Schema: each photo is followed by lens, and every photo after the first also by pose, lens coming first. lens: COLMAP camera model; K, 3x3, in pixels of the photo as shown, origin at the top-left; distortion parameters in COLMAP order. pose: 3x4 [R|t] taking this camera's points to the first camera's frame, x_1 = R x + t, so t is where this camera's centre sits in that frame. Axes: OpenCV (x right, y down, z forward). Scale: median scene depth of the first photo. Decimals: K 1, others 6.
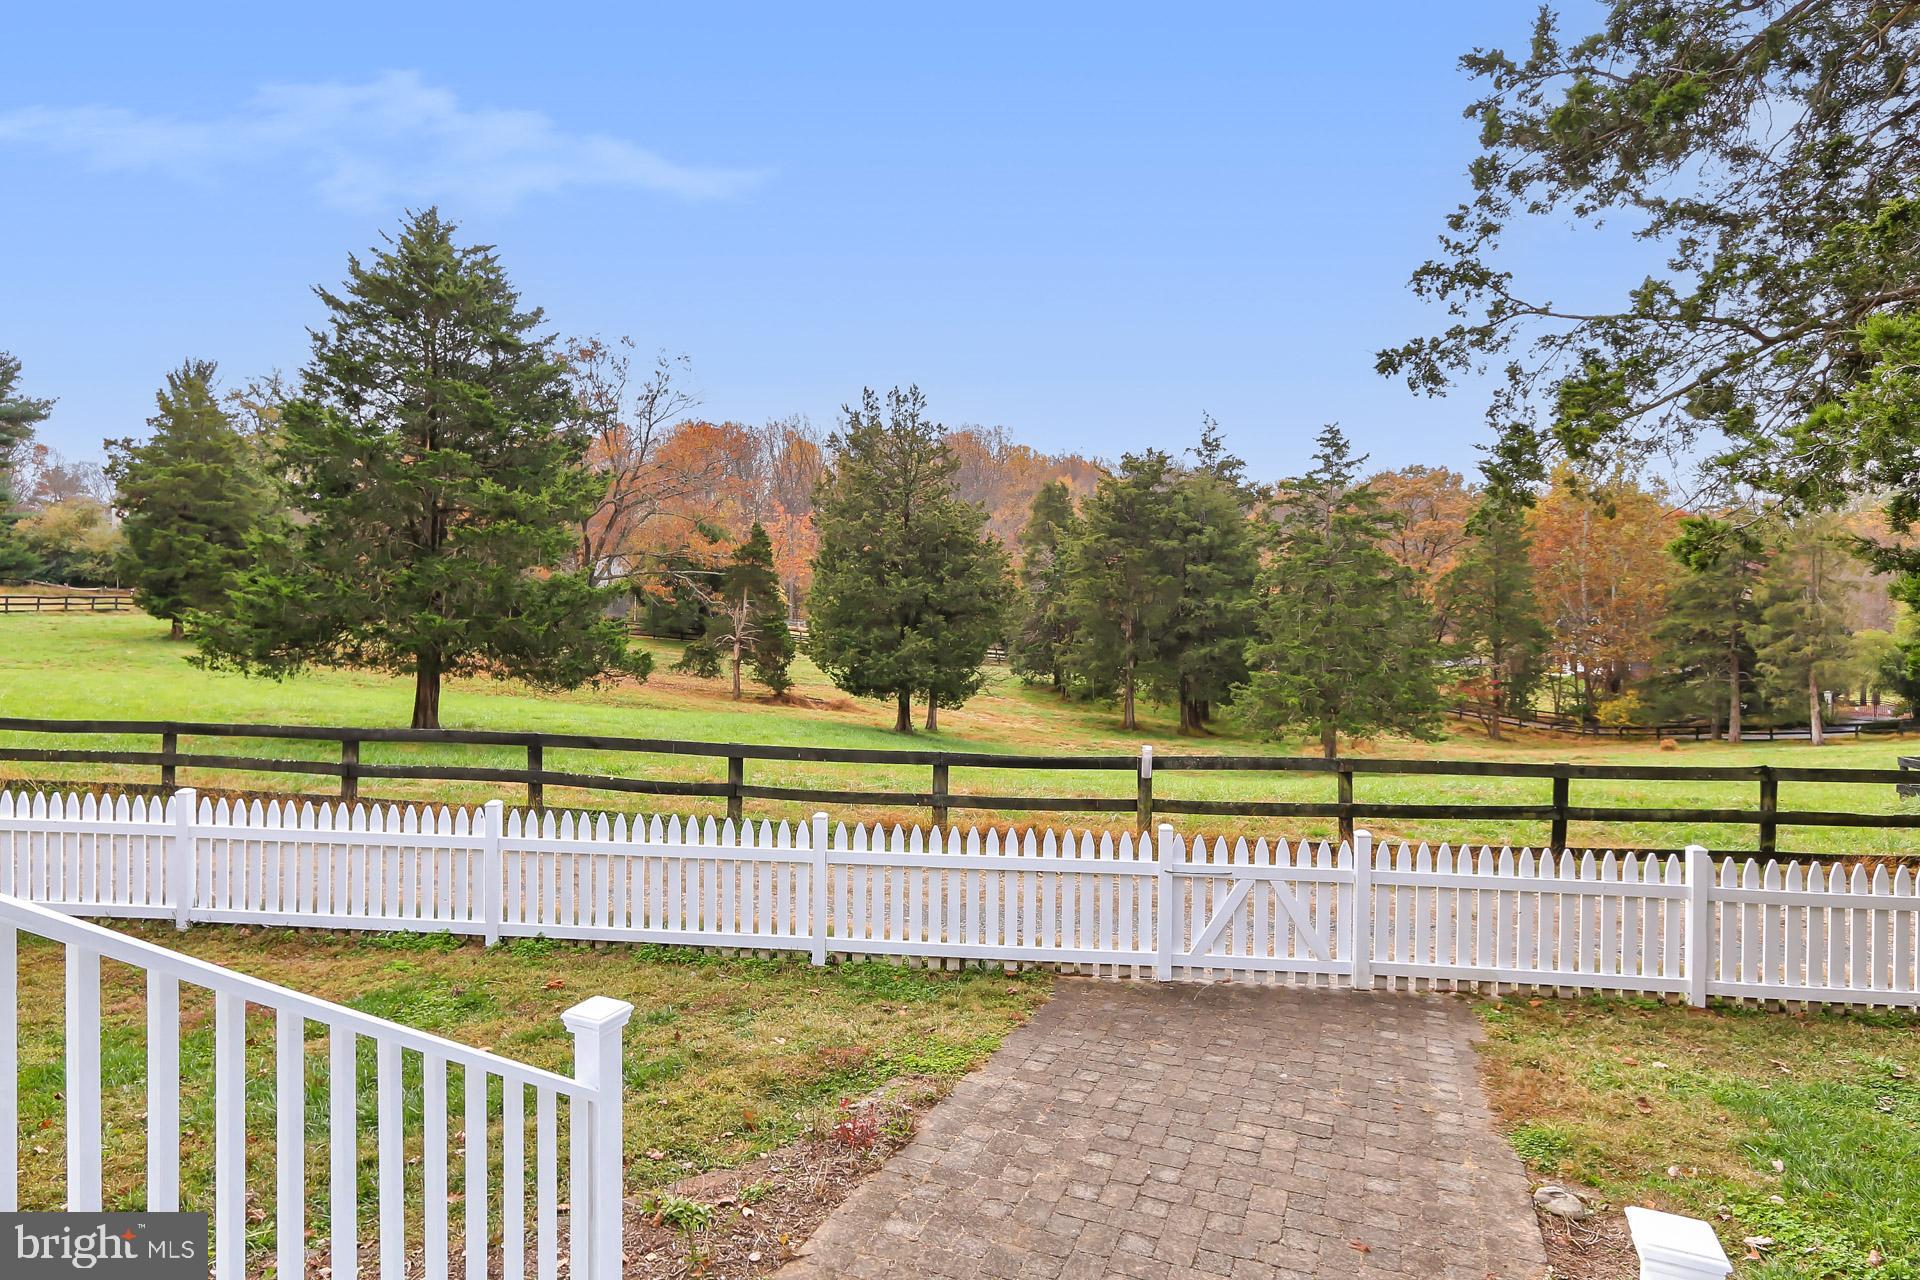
lens RADIAL K [[1115.8, 0, 952.9], [0, 1115.8, 595.4], [0, 0, 1]] dist [-0.000296, 0.000780]
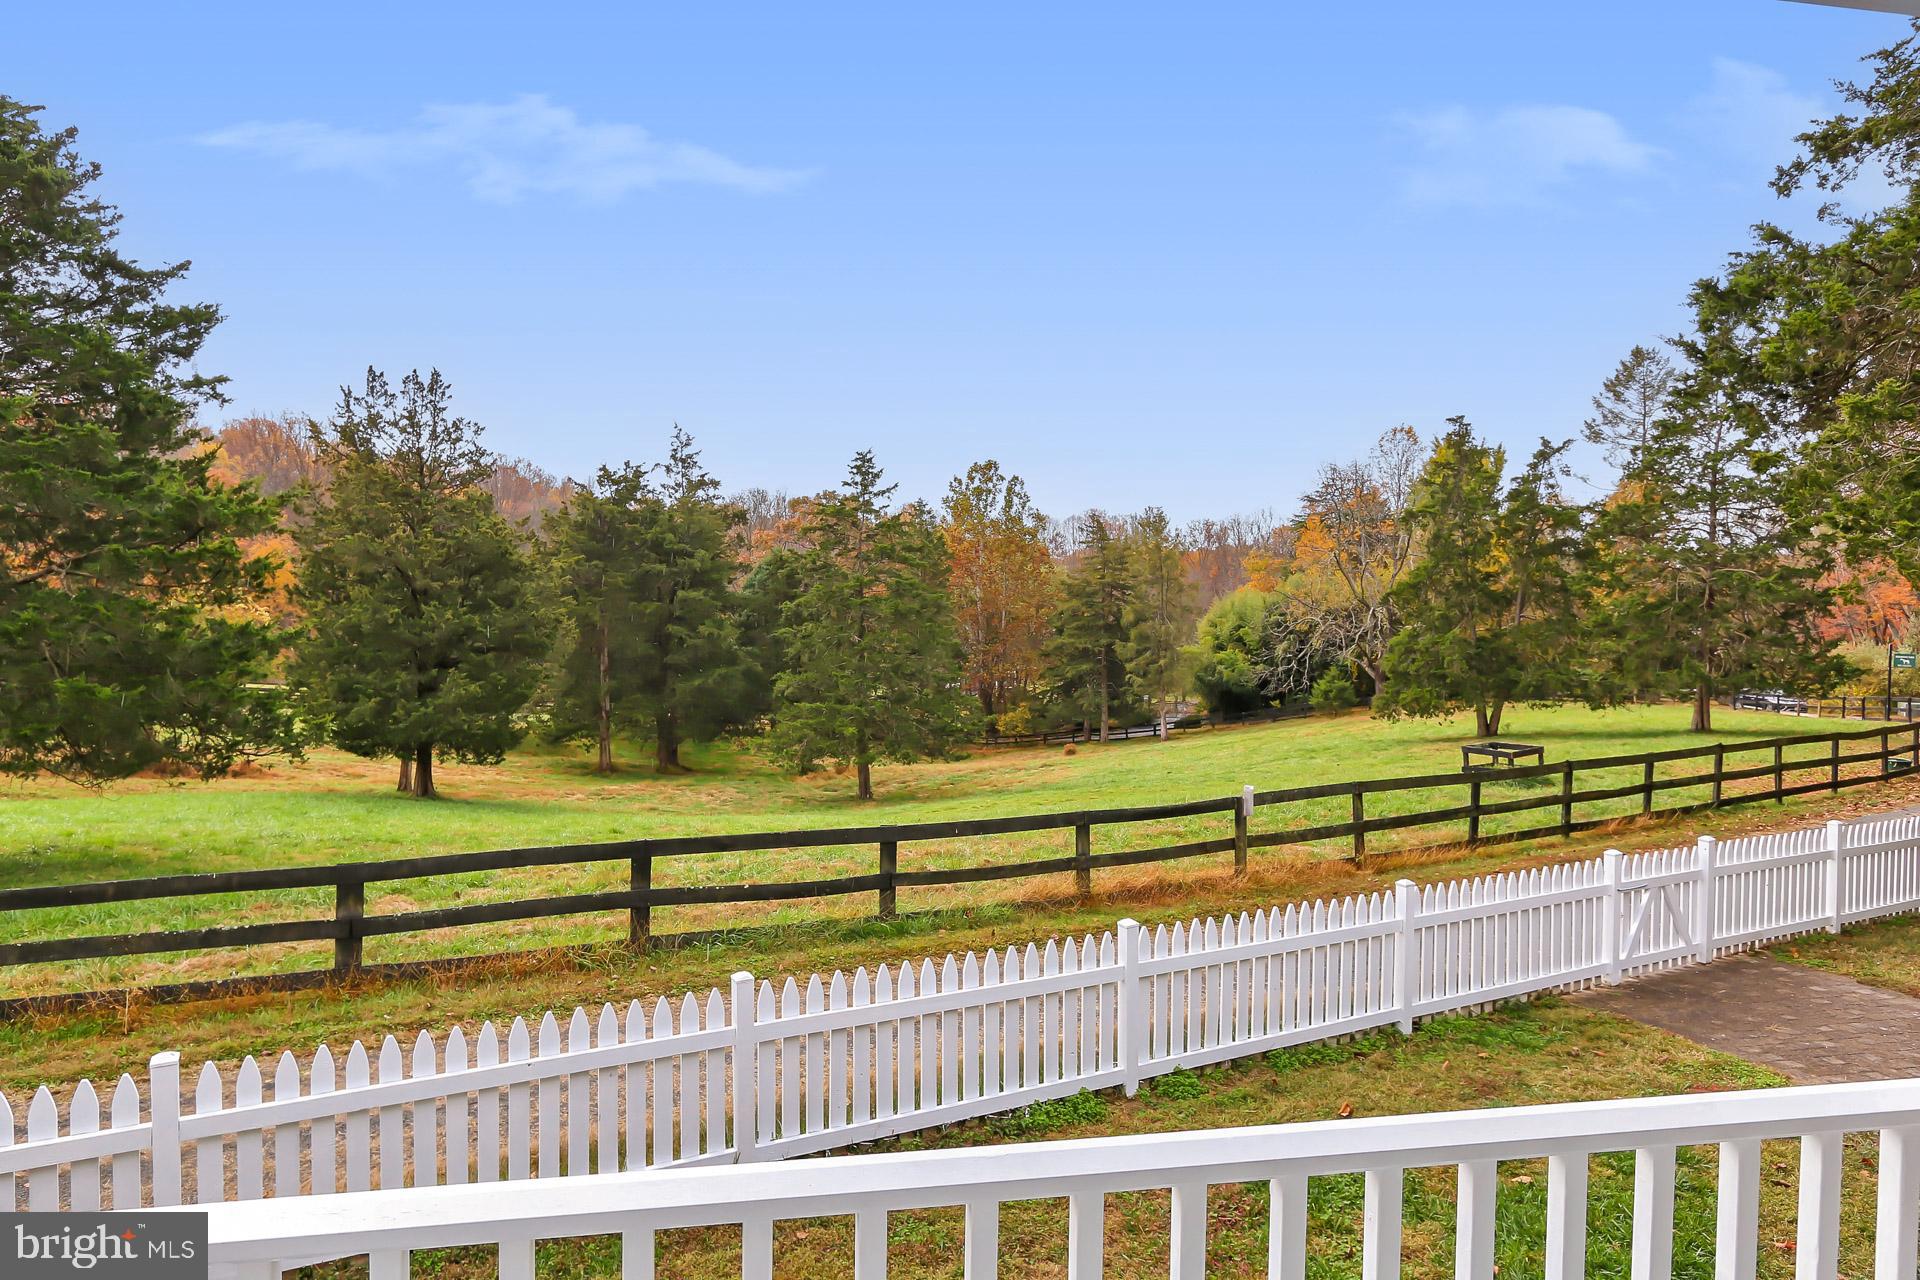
lens RADIAL K [[1188.3, 0, 960.0], [0, 1188.3, 640.0], [0, 0, 1]] dist [-0.004430, 0.001308]
pose [[0.836978, -0.018573, 0.546921, -0.134590], [0.008183, 0.999737, 0.021428, -0.005535], [-0.547175, -0.013460, 0.836910, 0.045048]]
